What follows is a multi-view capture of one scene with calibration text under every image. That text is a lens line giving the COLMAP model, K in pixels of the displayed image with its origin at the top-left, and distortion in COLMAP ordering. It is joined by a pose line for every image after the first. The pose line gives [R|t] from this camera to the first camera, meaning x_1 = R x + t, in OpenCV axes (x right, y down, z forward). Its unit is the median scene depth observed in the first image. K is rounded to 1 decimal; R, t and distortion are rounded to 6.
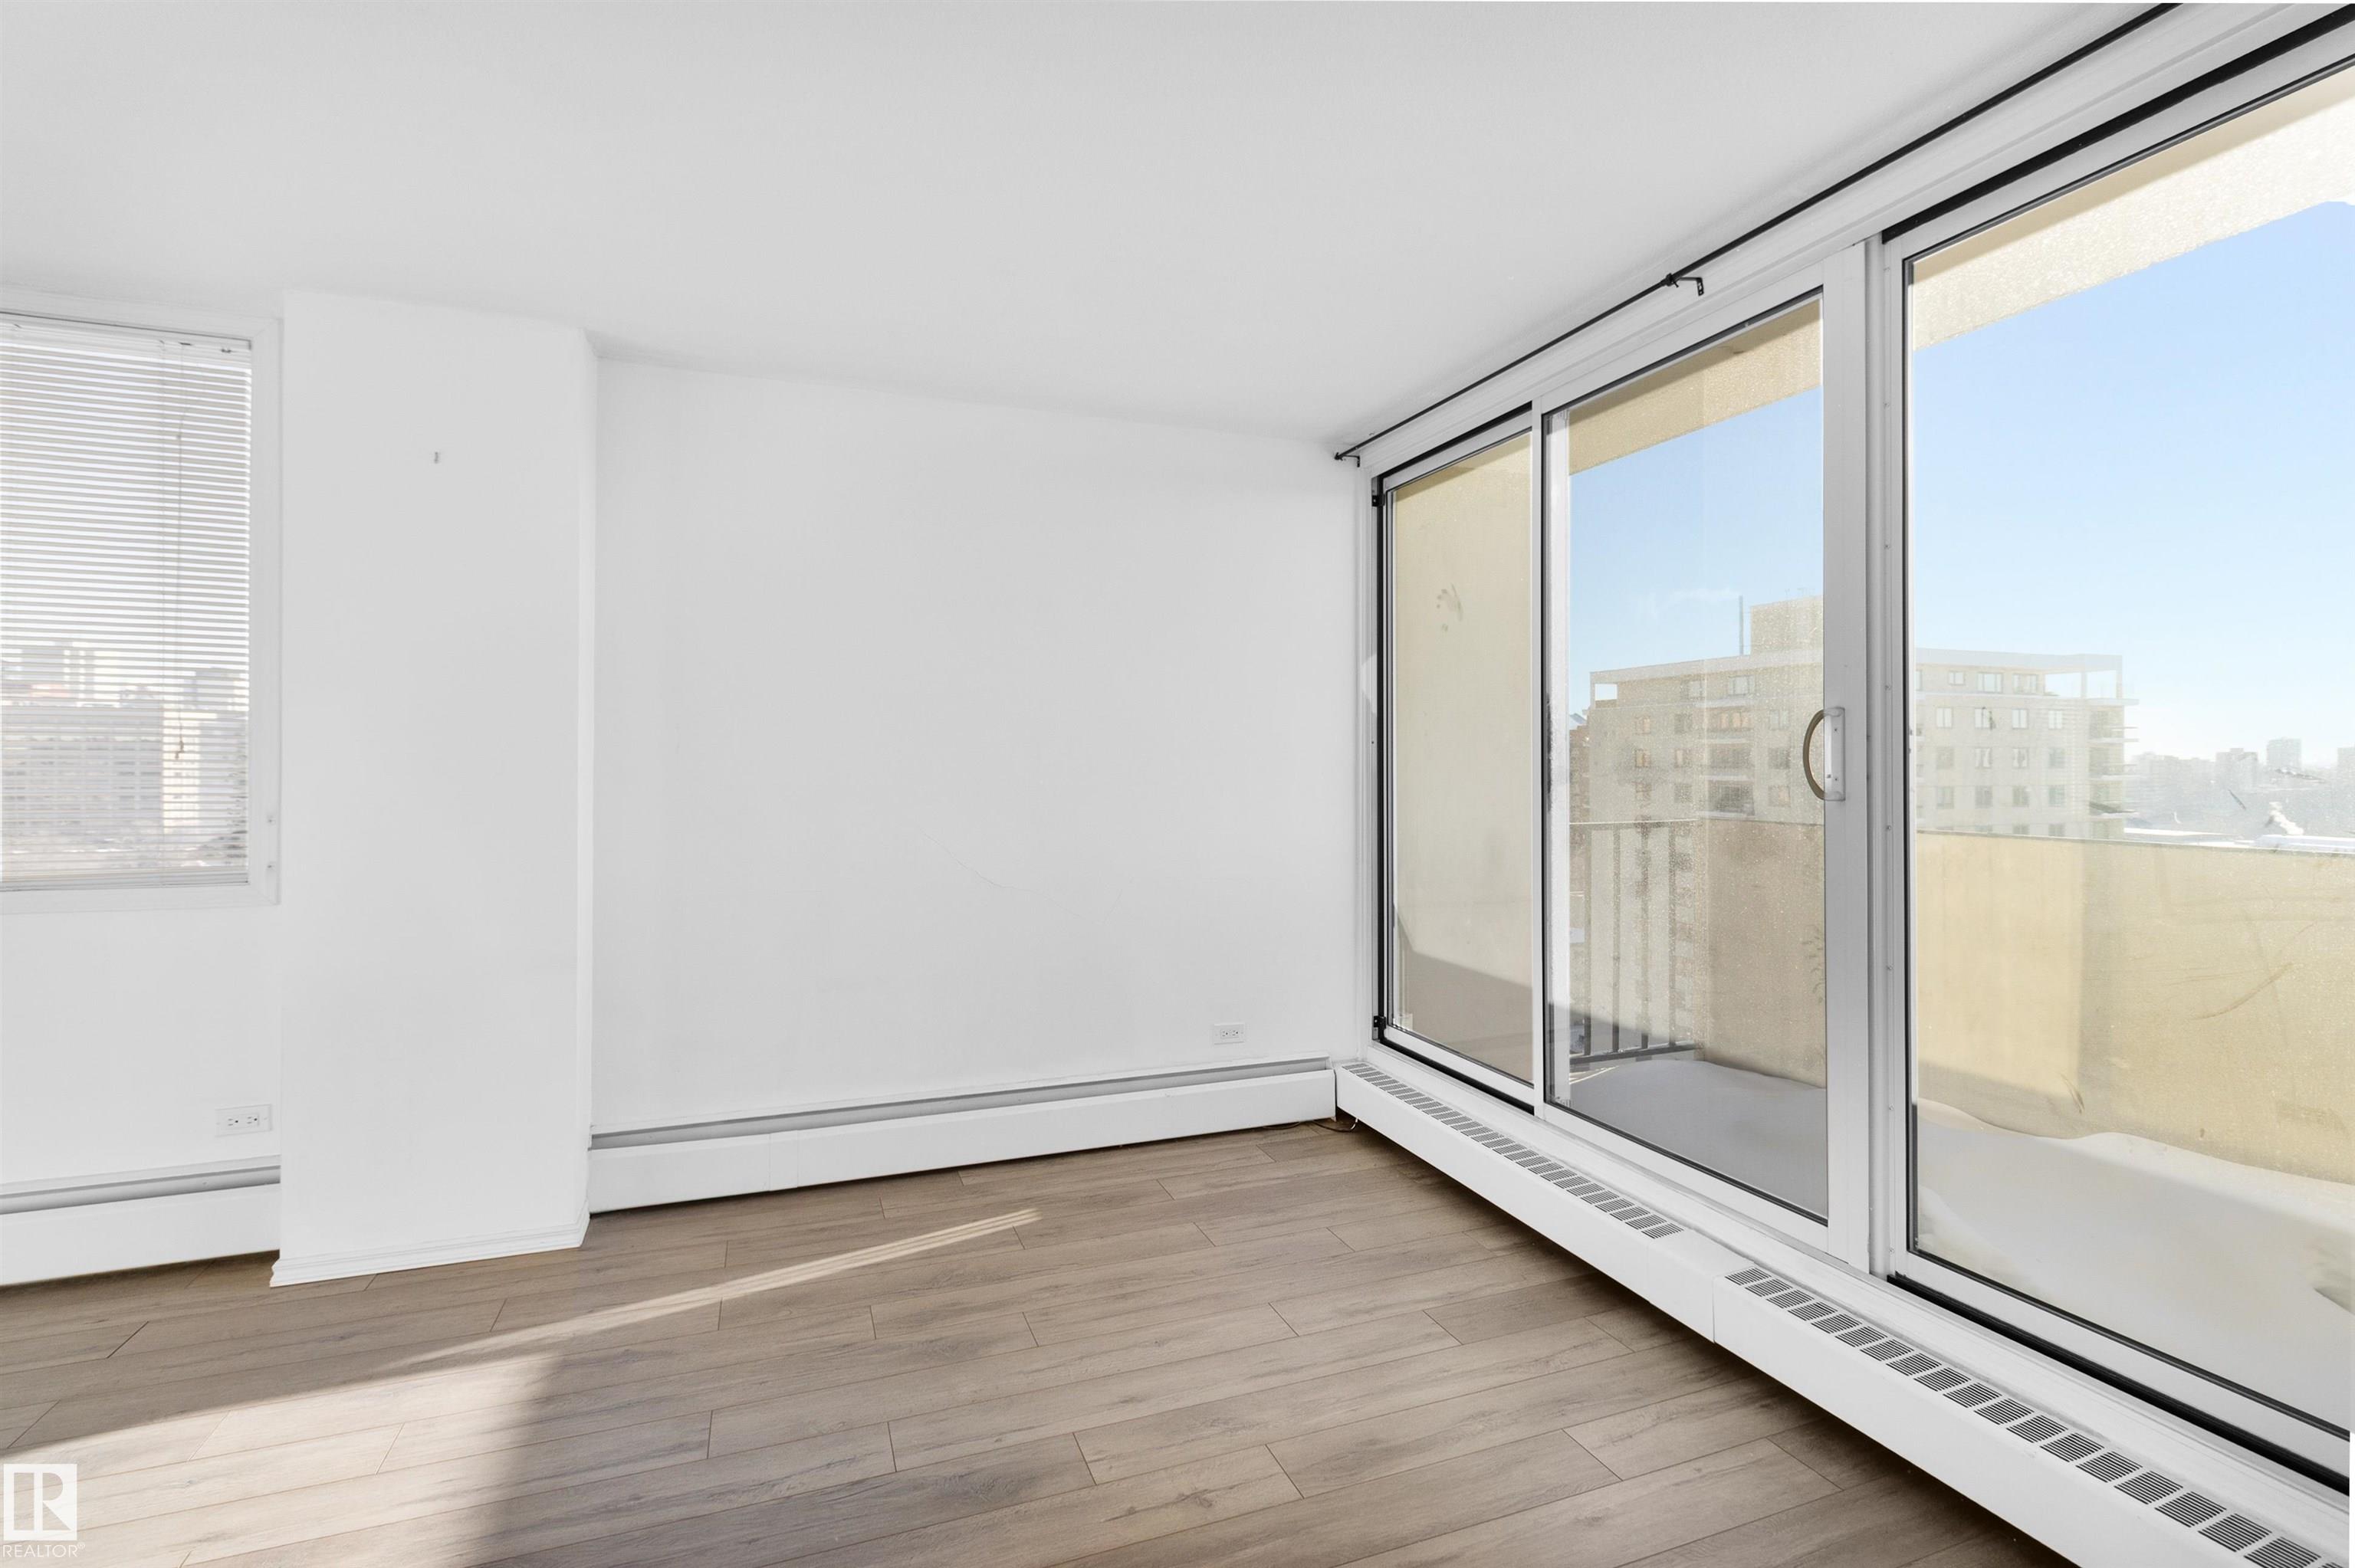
lens RADIAL K [[1079.2, 0, 1178.8], [0, 1079.2, 766.7], [0, 0, 1]] dist [0.000863, -0.000985]
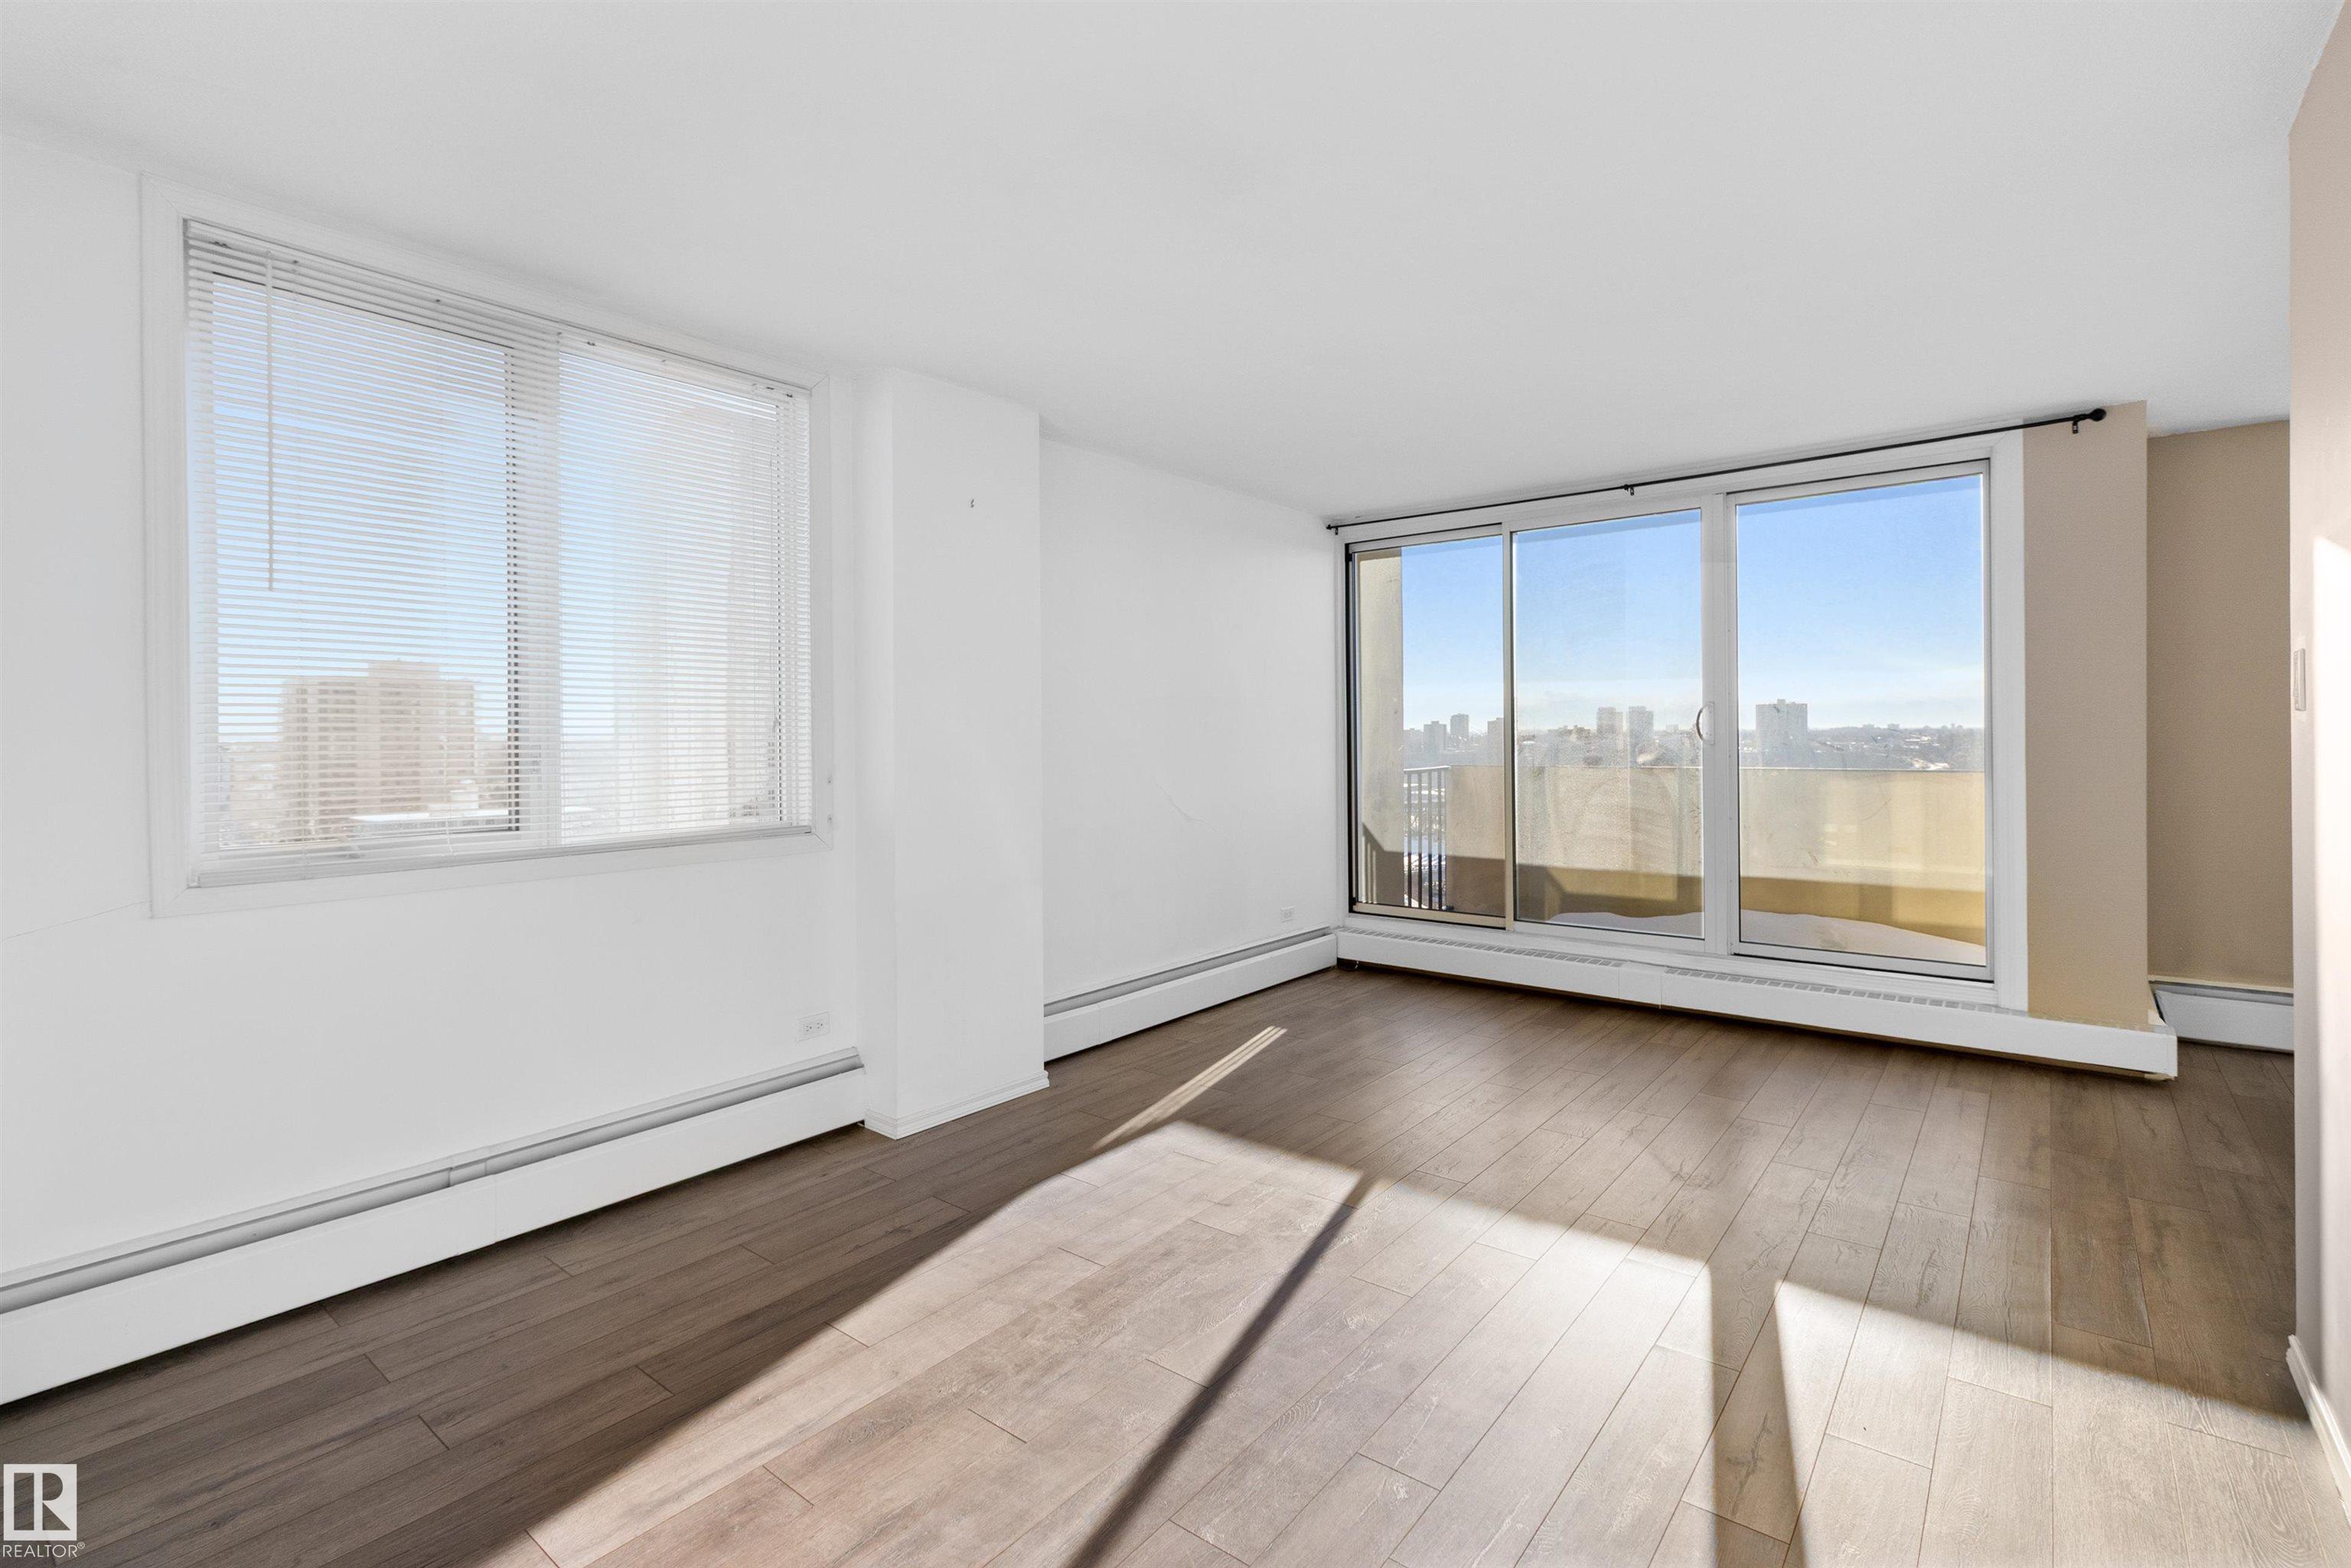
lens RADIAL K [[1077.5, 0, 1187.3], [0, 1077.5, 732.9], [0, 0, 1]] dist [0.000863, -0.000985]
pose [[0.860035, -0.007332, 0.510183, -1.078588], [0.011761, 0.999916, -0.005455, 0.007338], [-0.510100, 0.010692, 0.860049, -0.260873]]
